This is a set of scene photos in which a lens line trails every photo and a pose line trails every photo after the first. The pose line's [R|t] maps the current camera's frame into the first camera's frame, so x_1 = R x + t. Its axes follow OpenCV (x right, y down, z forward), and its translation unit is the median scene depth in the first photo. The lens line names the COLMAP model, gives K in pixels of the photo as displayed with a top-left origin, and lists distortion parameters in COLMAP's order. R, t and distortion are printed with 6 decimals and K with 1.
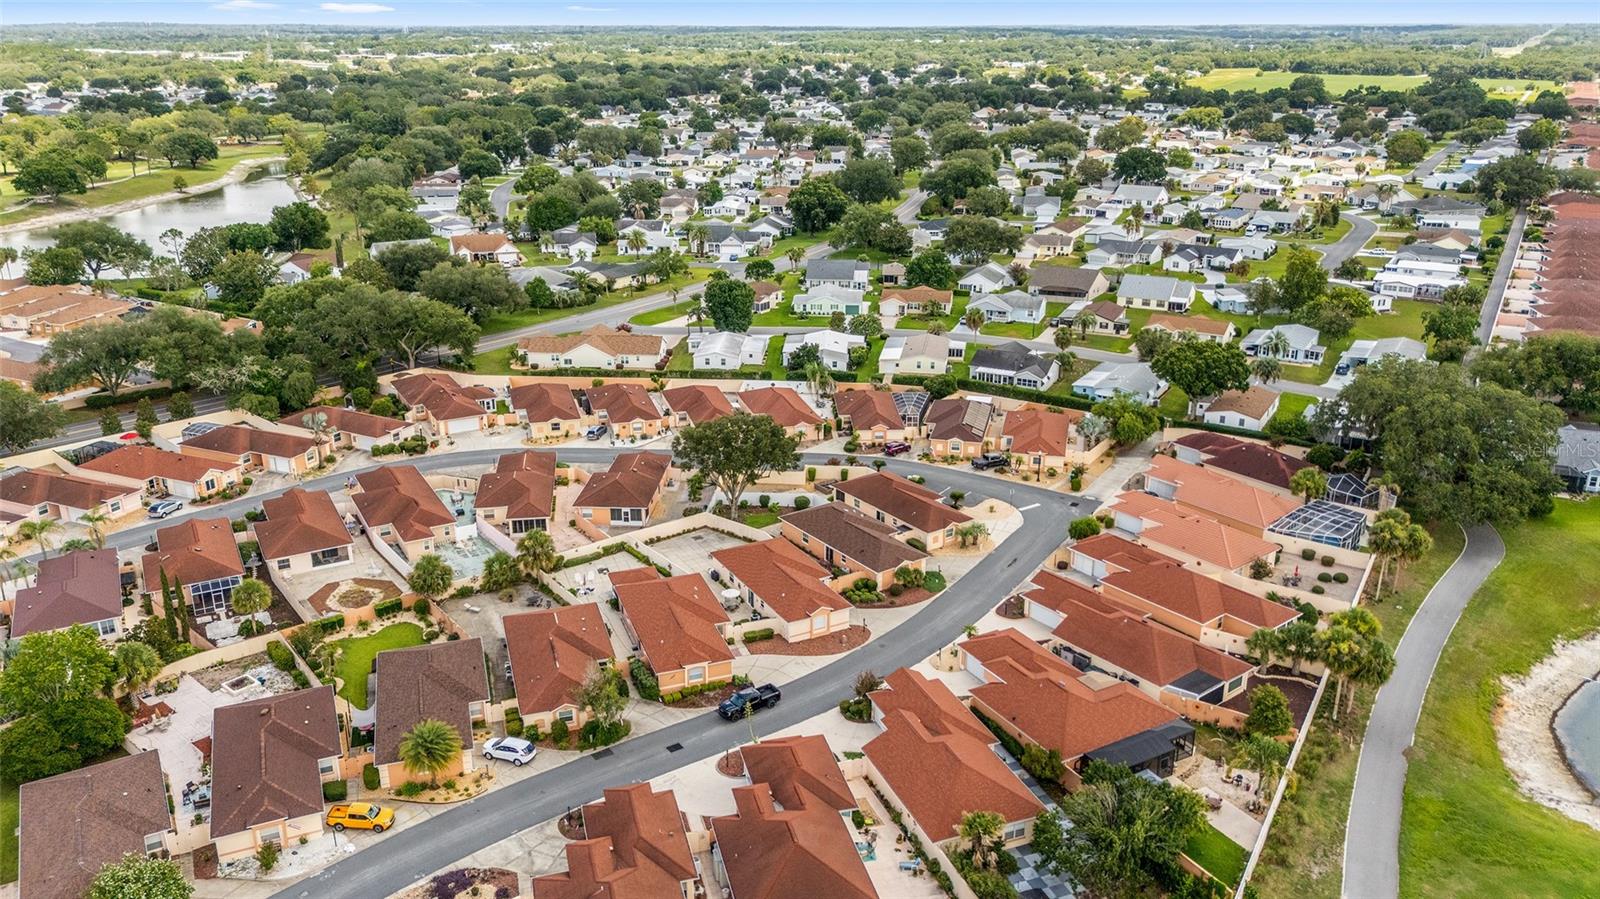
lens RADIAL K [[1179.7, 0, 805.1], [0, 1179.7, 433.7], [0, 0, 1]] dist [0.090483, -0.114934]
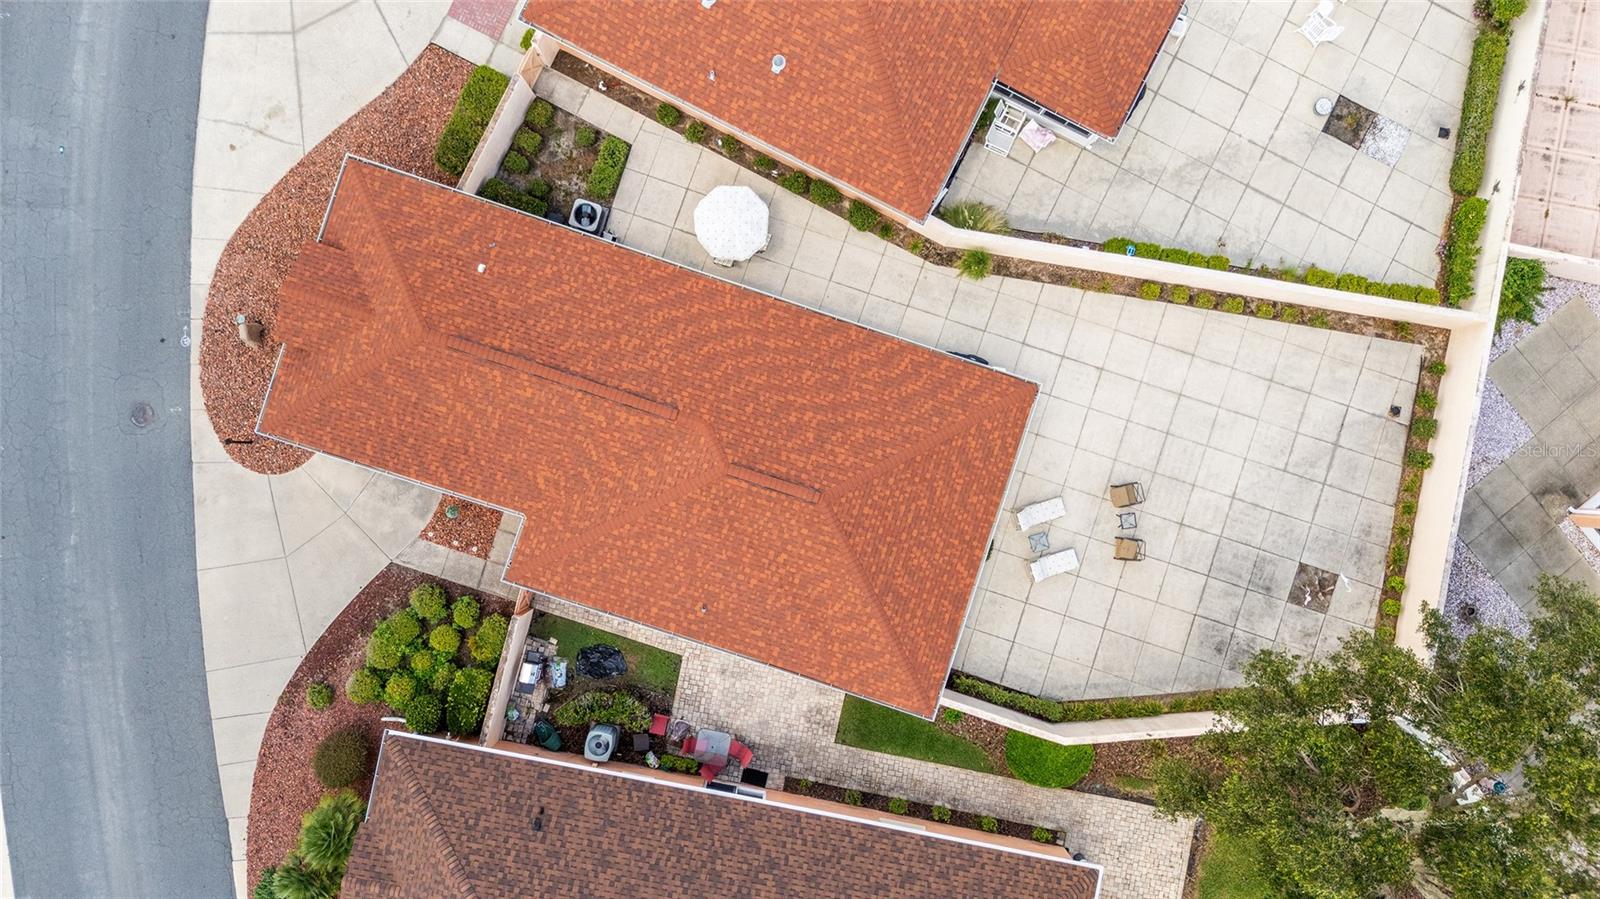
lens RADIAL K [[1179.7, 0, 805.1], [0, 1179.7, 433.7], [0, 0, 1]] dist [0.090483, -0.114934]
pose [[-0.730284, 0.682949, -0.016327, -0.028921], [-0.235547, -0.229295, 0.944427, -0.087067], [0.641251, 0.693545, 0.328317, 0.701607]]
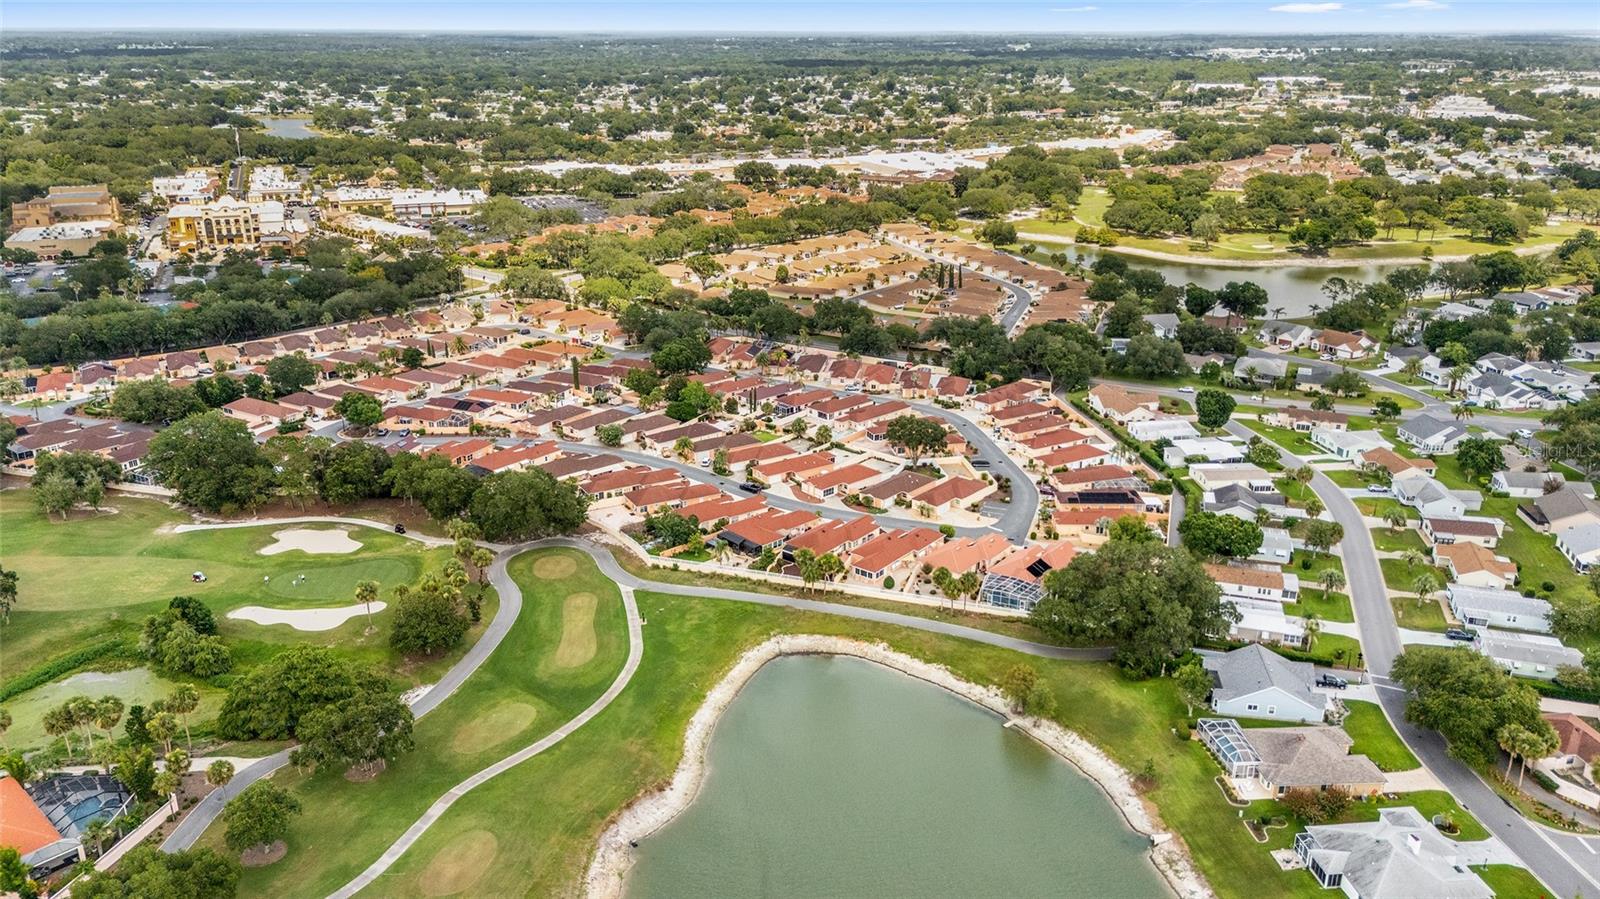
lens RADIAL K [[1179.7, 0, 805.1], [0, 1179.7, 433.7], [0, 0, 1]] dist [0.090483, -0.114934]
pose [[0.235728, 0.315597, -0.919147, 1.487780], [-0.318465, 0.918661, 0.233755, -0.339277], [0.918157, 0.237614, 0.317061, 0.154934]]
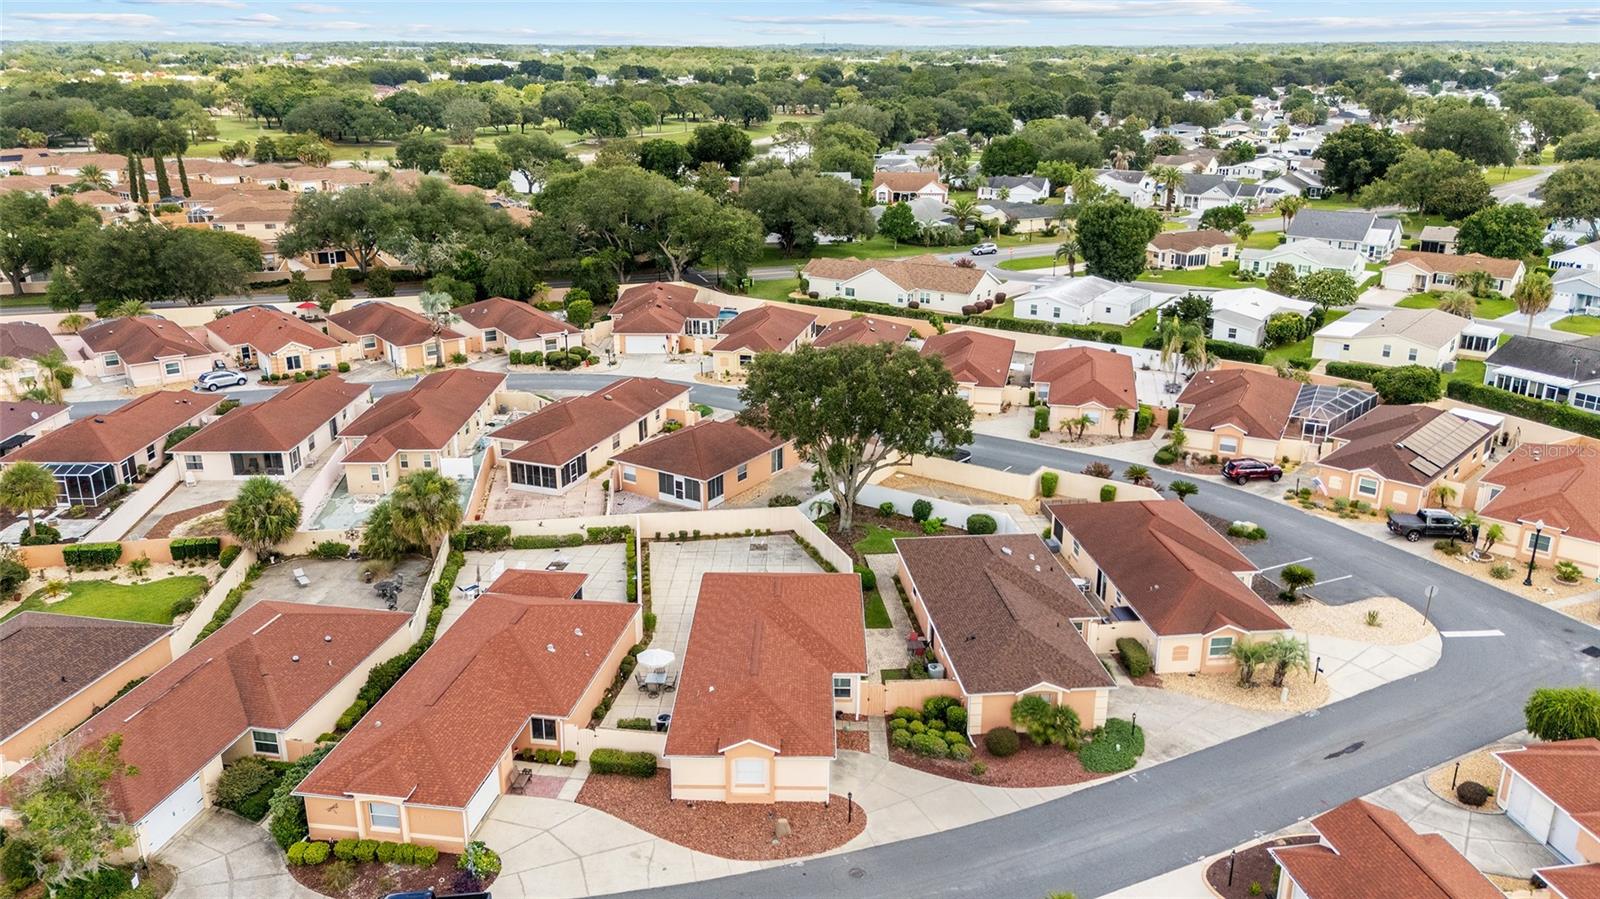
lens RADIAL K [[1179.7, 0, 805.1], [0, 1179.7, 433.7], [0, 0, 1]] dist [0.090483, -0.114934]
pose [[0.871418, 0.152380, -0.466273, 0.151385], [-0.160842, 0.986738, 0.021873, 0.016149], [0.463422, 0.055936, 0.884371, 0.429945]]
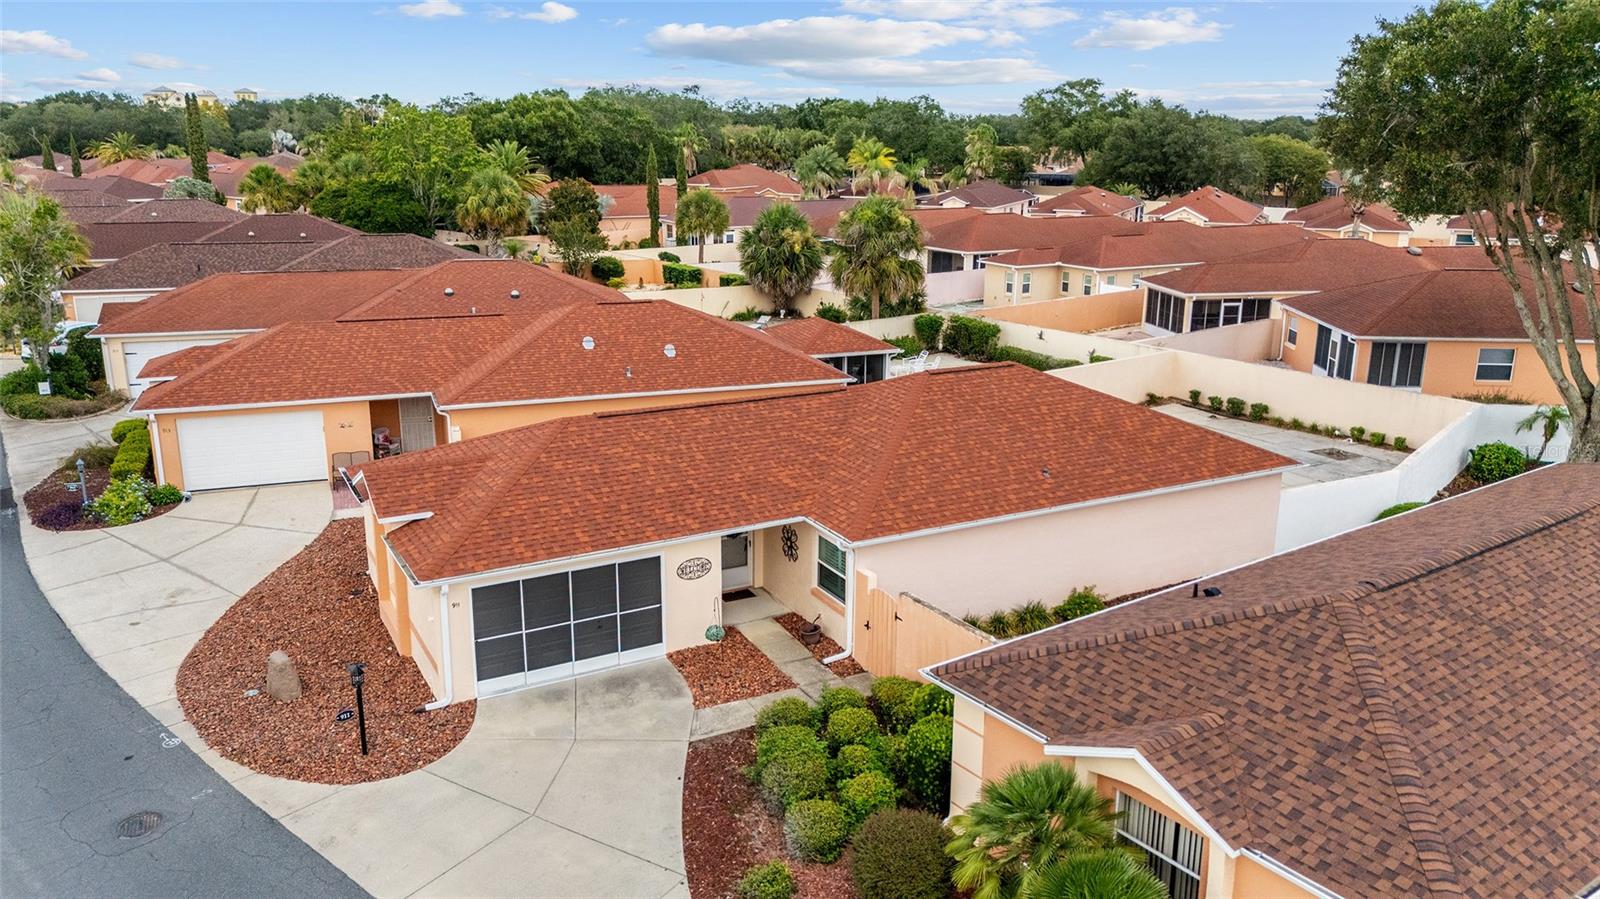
lens RADIAL K [[1193.9, 0, 800.0], [0, 1193.9, 449.5], [0, 0, 1]] dist [0.087377, -0.114560]
pose [[-0.001646, 0.261112, -0.965307, 0.135750], [-0.333698, 0.909833, 0.246675, 0.051617], [0.942679, 0.322527, 0.085635, 0.728031]]
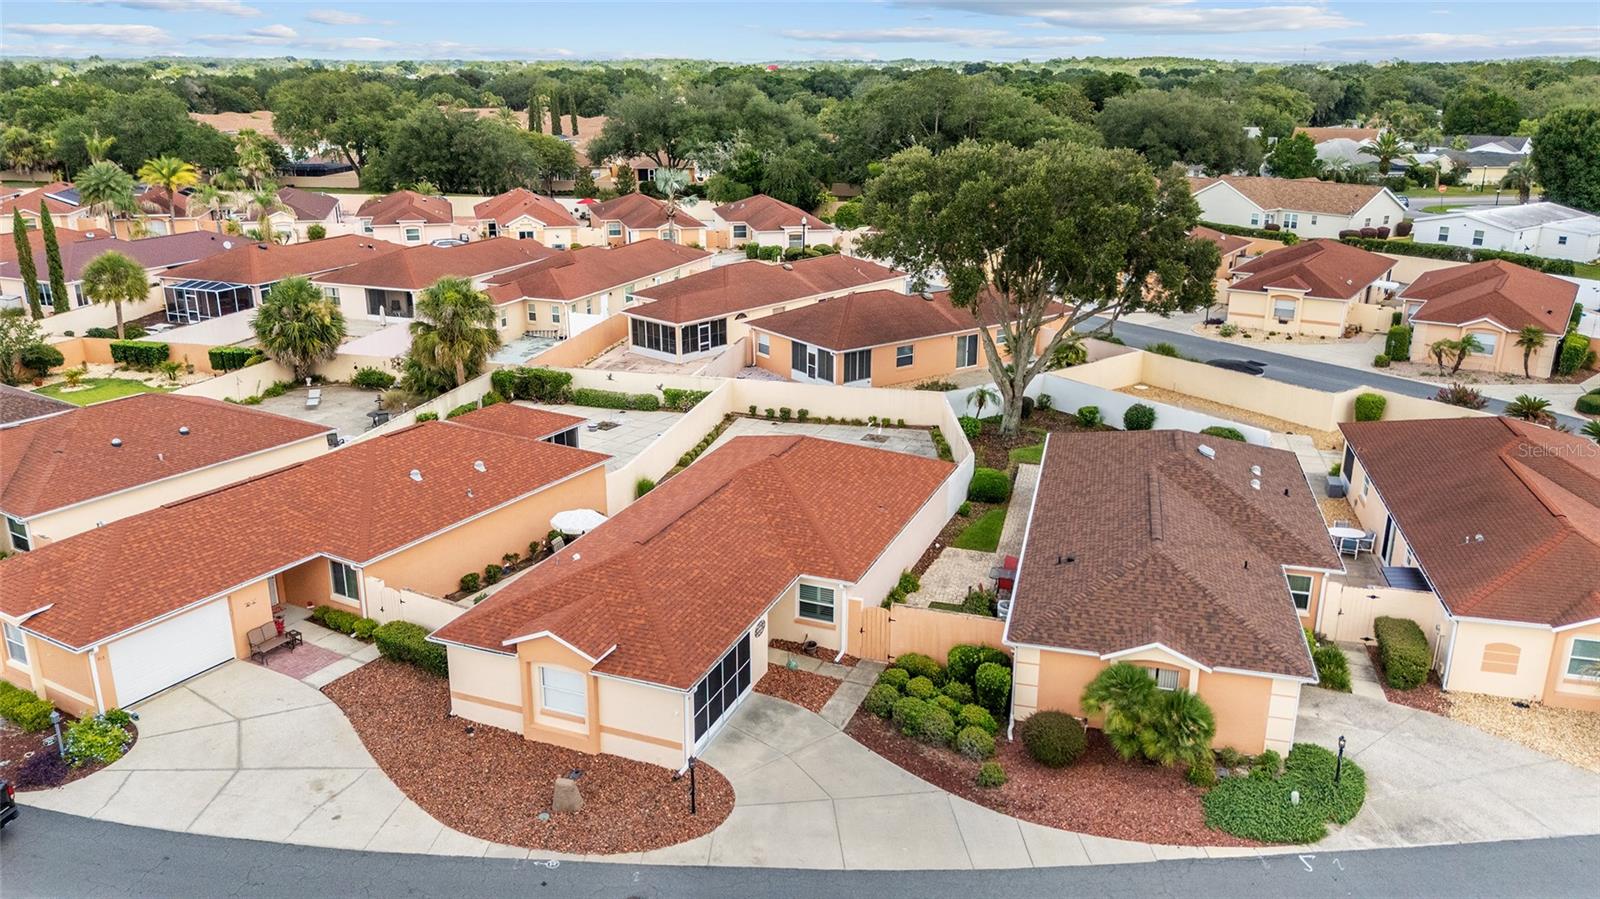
lens RADIAL K [[1179.7, 0, 805.1], [0, 1179.7, 433.7], [0, 0, 1]] dist [0.090483, -0.114934]
pose [[0.636940, 0.229086, -0.736089, 0.152516], [-0.254889, 0.963707, 0.079369, 0.051739], [0.727557, 0.137068, 0.672215, 0.603343]]
